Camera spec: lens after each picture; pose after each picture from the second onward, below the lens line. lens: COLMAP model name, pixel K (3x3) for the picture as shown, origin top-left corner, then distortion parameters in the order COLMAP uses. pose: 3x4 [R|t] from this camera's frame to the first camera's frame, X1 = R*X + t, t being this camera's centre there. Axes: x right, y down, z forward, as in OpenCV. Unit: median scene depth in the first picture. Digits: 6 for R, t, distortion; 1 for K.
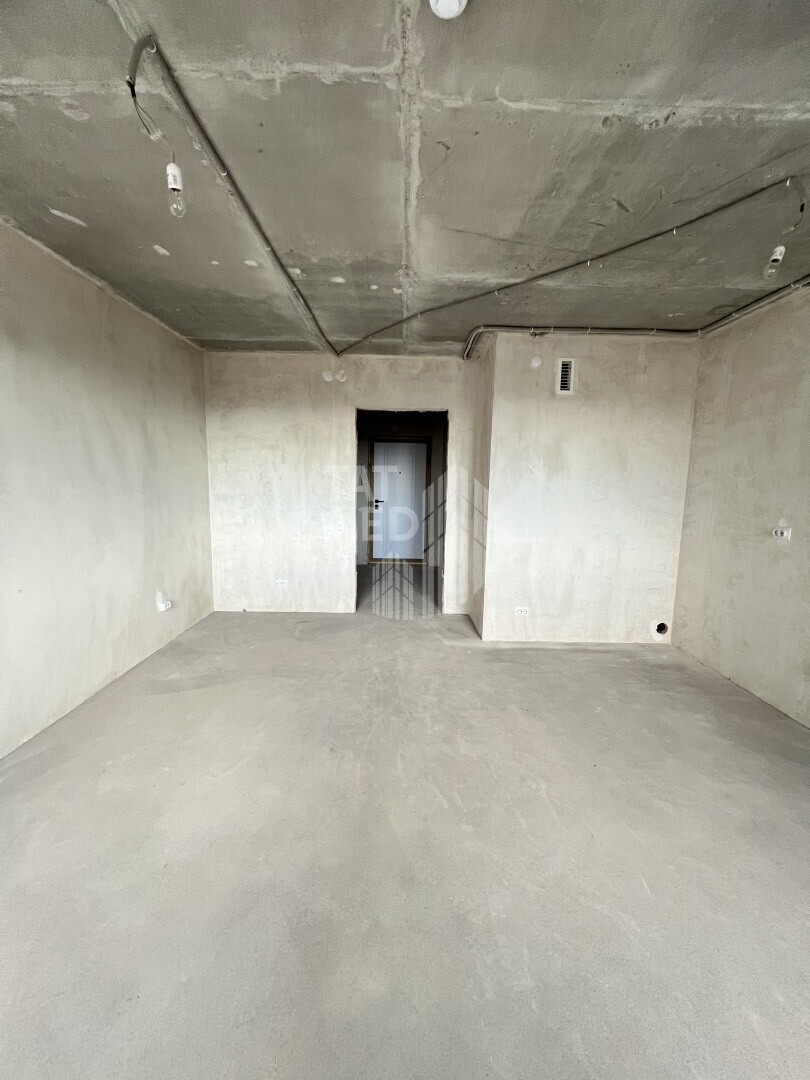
lens RADIAL K [[430.3, 0, 407.2], [0, 430.3, 536.8], [0, 0, 1]] dist [-0.001678, 0.000082]
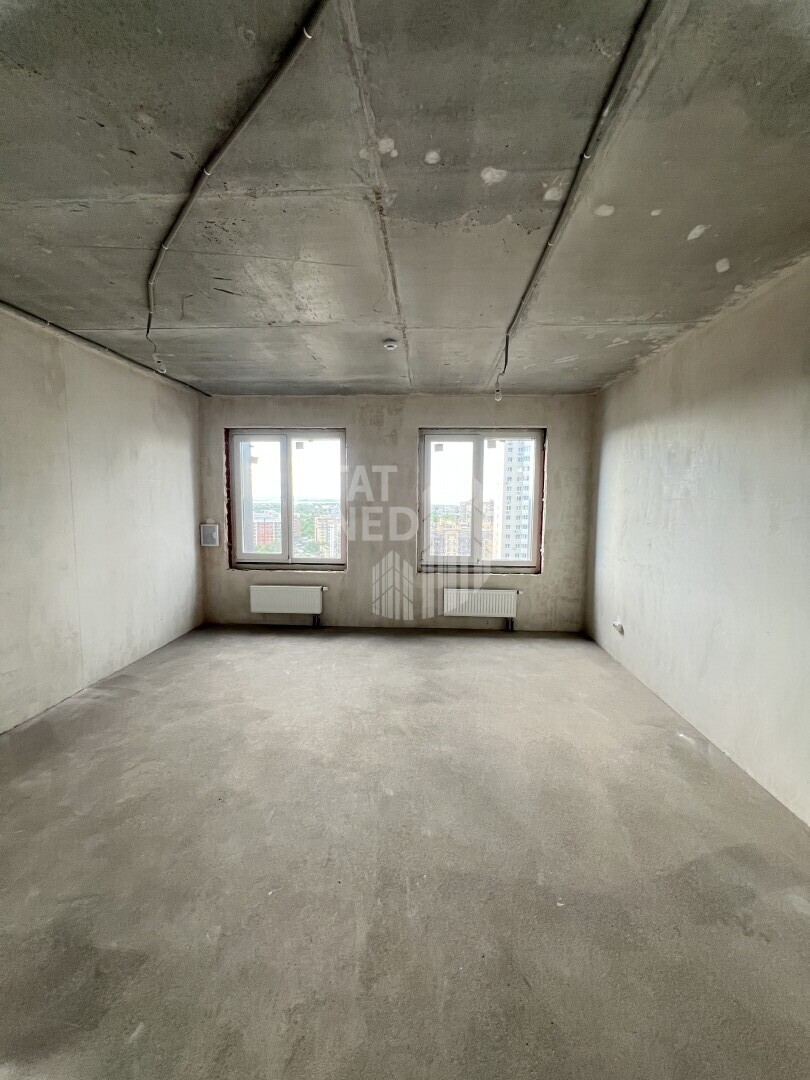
lens RADIAL K [[430.3, 0, 407.2], [0, 430.3, 536.8], [0, 0, 1]] dist [-0.001678, 0.000082]
pose [[-0.997586, -0.033595, 0.060782, -0.071782], [-0.019562, 0.975703, 0.218222, -0.184570], [-0.066636, 0.216507, -0.974004, 1.242915]]
